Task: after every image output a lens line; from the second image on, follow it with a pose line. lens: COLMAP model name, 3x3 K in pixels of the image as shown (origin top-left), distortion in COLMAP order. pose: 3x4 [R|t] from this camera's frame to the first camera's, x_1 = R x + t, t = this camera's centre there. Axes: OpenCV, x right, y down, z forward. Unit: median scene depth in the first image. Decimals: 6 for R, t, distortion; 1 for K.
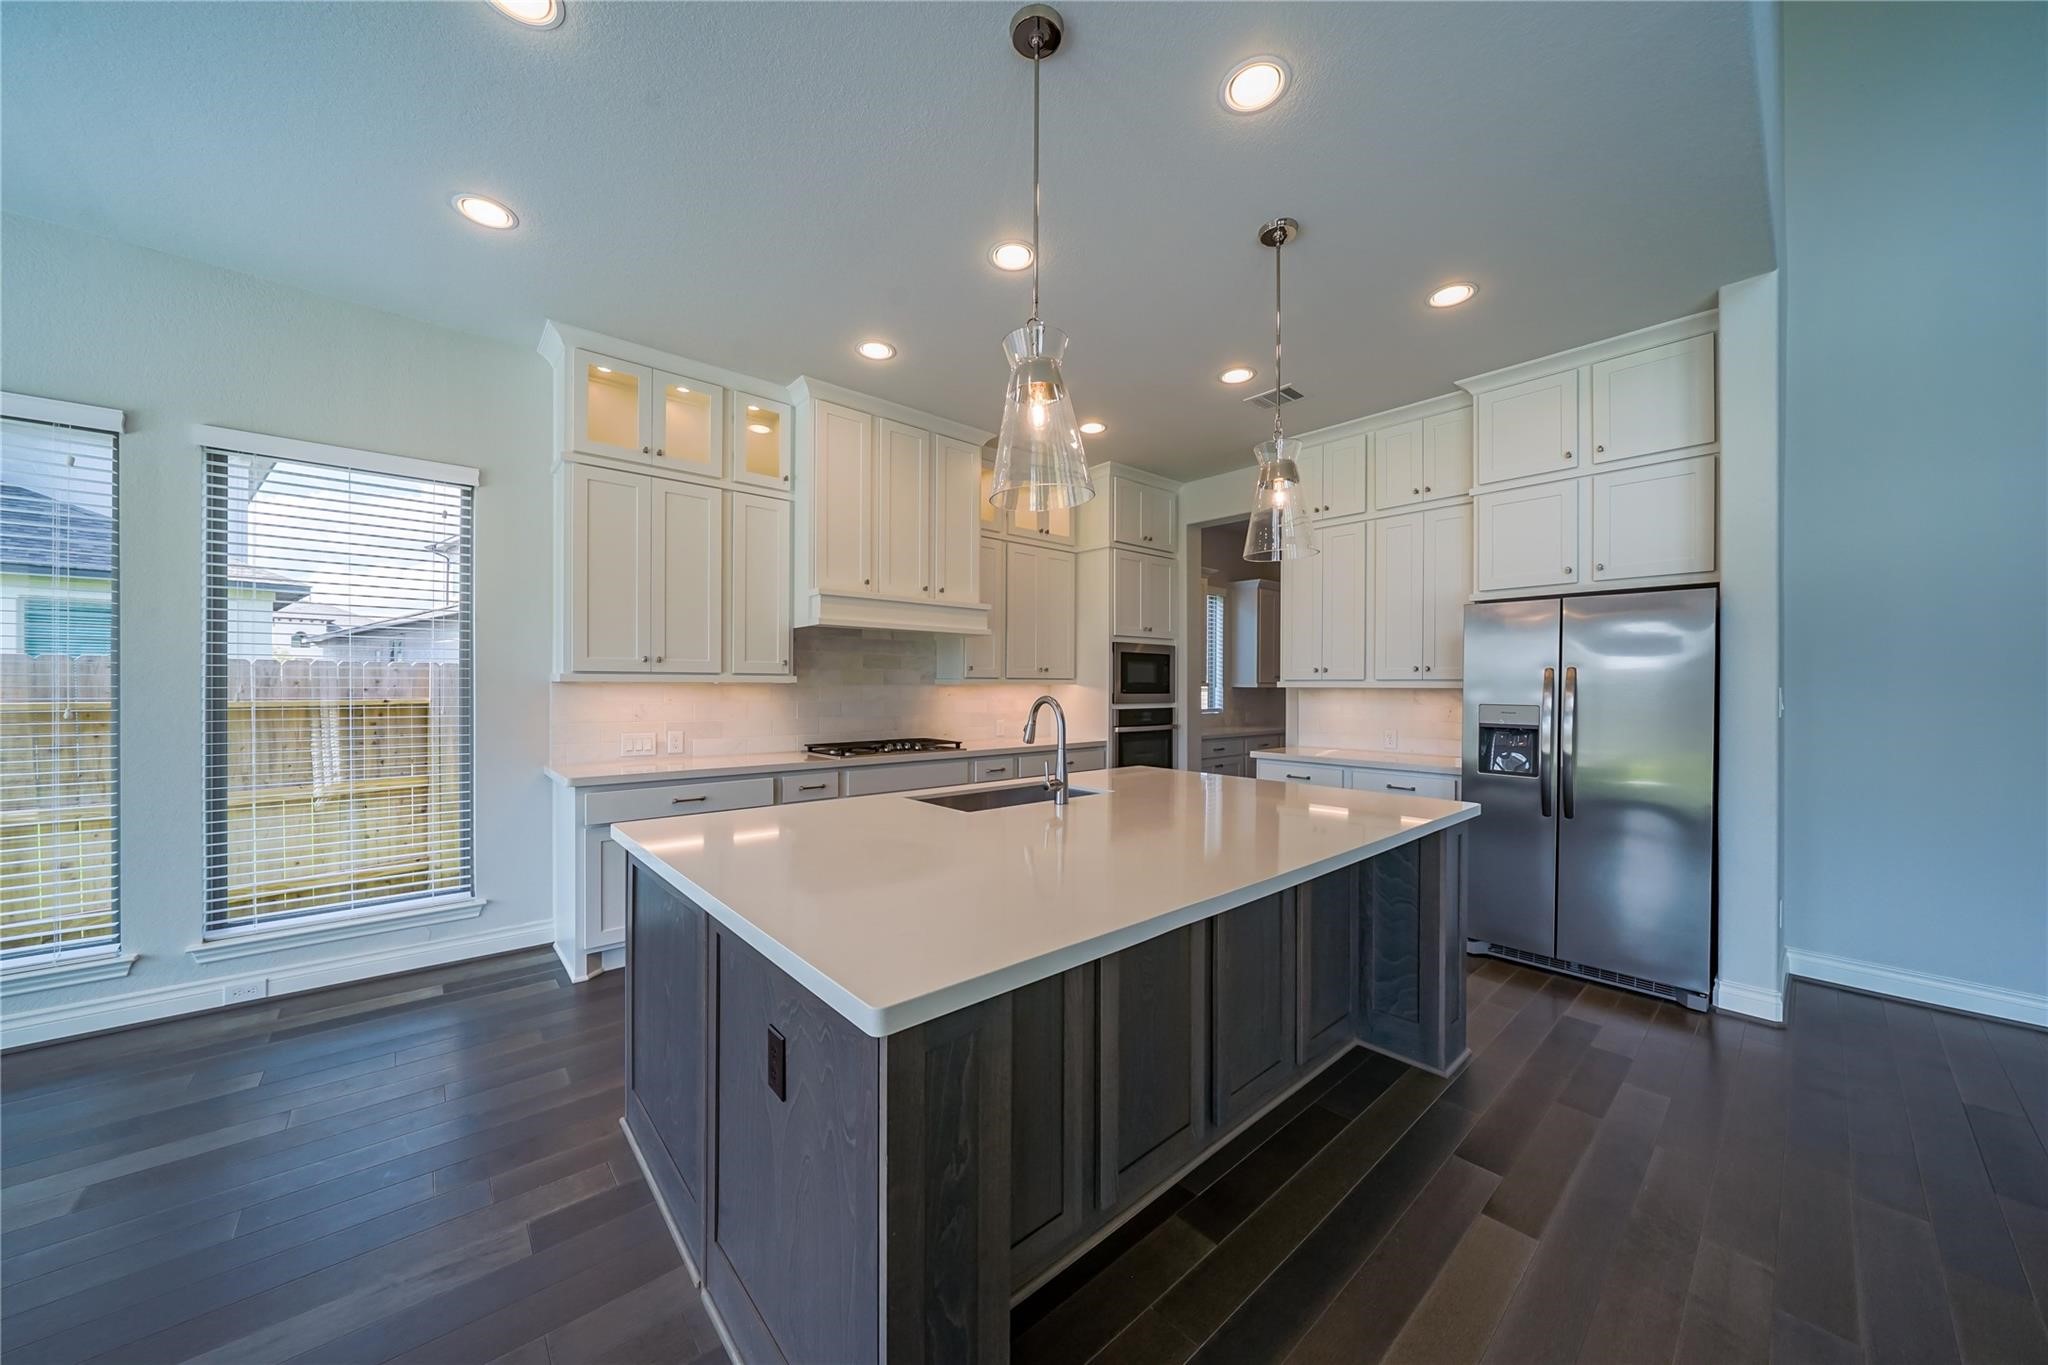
lens RADIAL K [[698.8, 0, 1015.0], [0, 698.8, 690.2], [0, 0, 1]] dist [-0.005538, 0.000369]
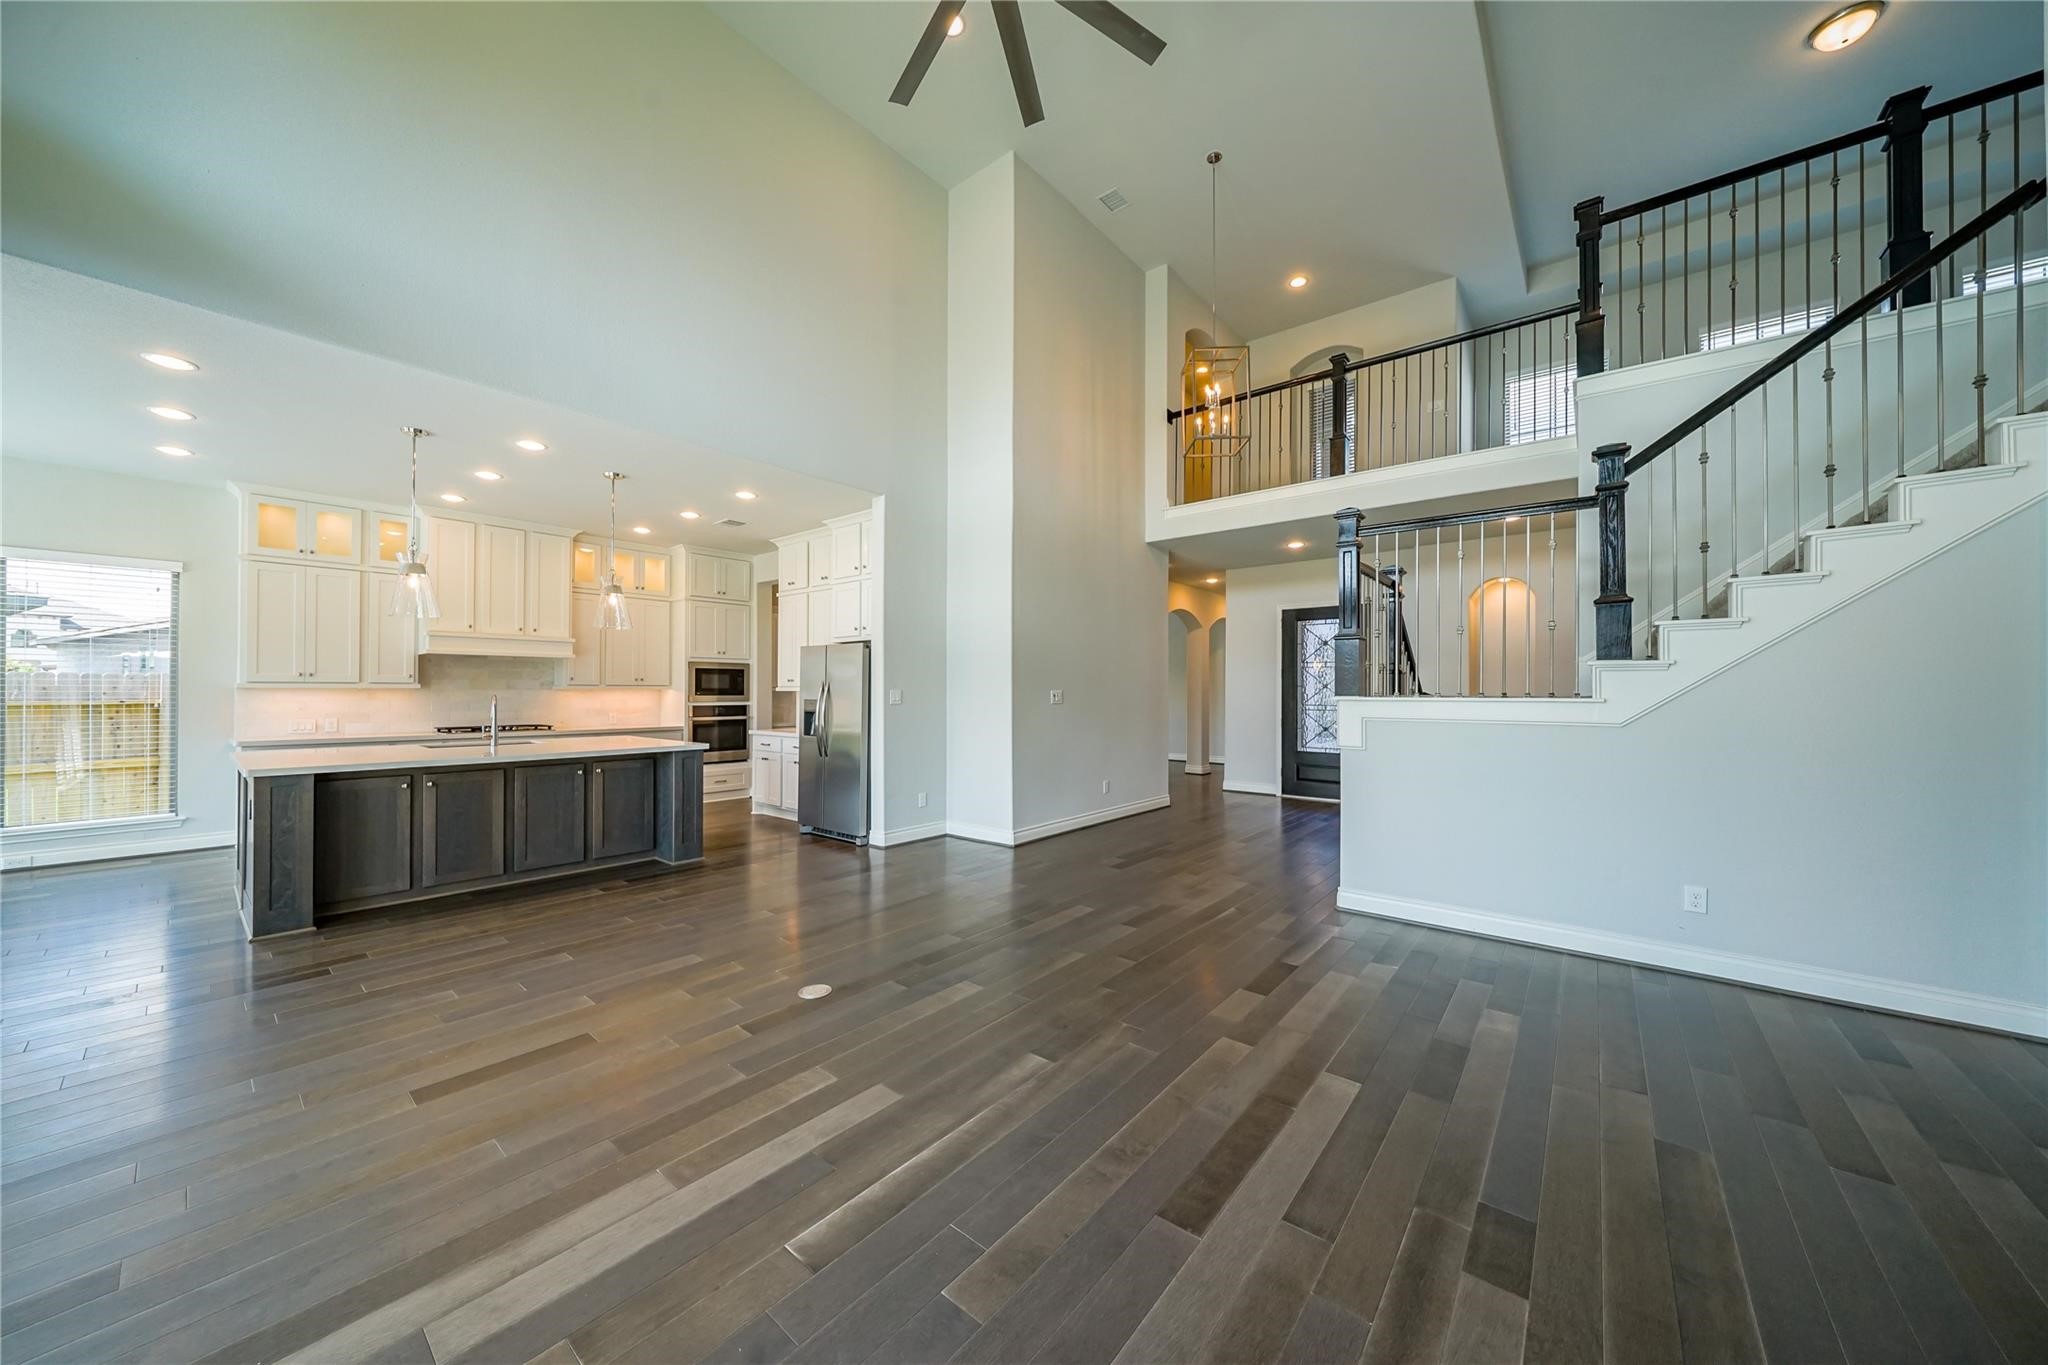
lens RADIAL K [[698.8, 0, 1015.8], [0, 698.8, 686.5], [0, 0, 1]] dist [-0.005538, 0.000369]
pose [[0.986502, -0.000388, 0.163747, 0.682343], [0.002463, 0.999919, -0.012470, 0.007719], [-0.163729, 0.012705, 0.986424, -0.712110]]
